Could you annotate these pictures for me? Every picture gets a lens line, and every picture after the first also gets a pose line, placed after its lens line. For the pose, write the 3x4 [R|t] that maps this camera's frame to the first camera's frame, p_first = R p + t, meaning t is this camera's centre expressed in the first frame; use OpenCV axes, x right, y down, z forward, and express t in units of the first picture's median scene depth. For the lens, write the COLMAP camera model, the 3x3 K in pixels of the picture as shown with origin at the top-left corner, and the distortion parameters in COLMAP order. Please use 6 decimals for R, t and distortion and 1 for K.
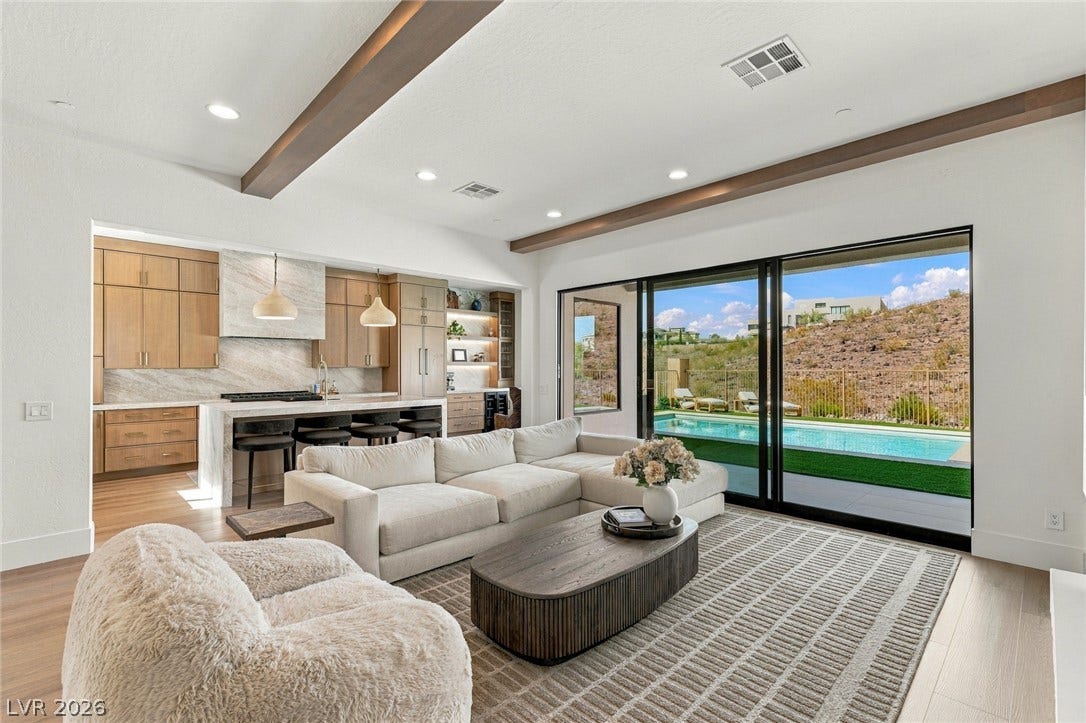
lens RADIAL K [[488.0, 0, 547.5], [0, 488.0, 363.8], [0, 0, 1]] dist [0.007828, 0.000198]
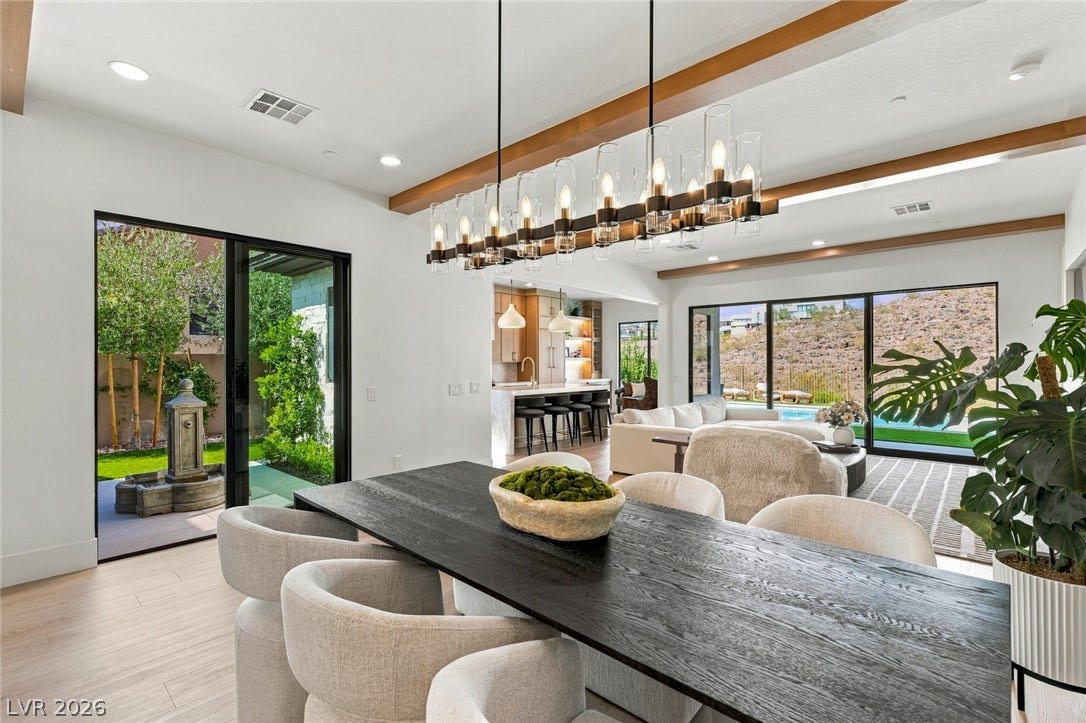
lens RADIAL K [[488.0, 0, 547.5], [0, 488.0, 363.8], [0, 0, 1]] dist [0.007828, 0.000198]
pose [[0.997950, 0.000319, 0.064002, -0.296591], [-0.000989, 0.999945, 0.010438, -0.001448], [-0.063996, -0.010480, 0.997895, -0.227466]]
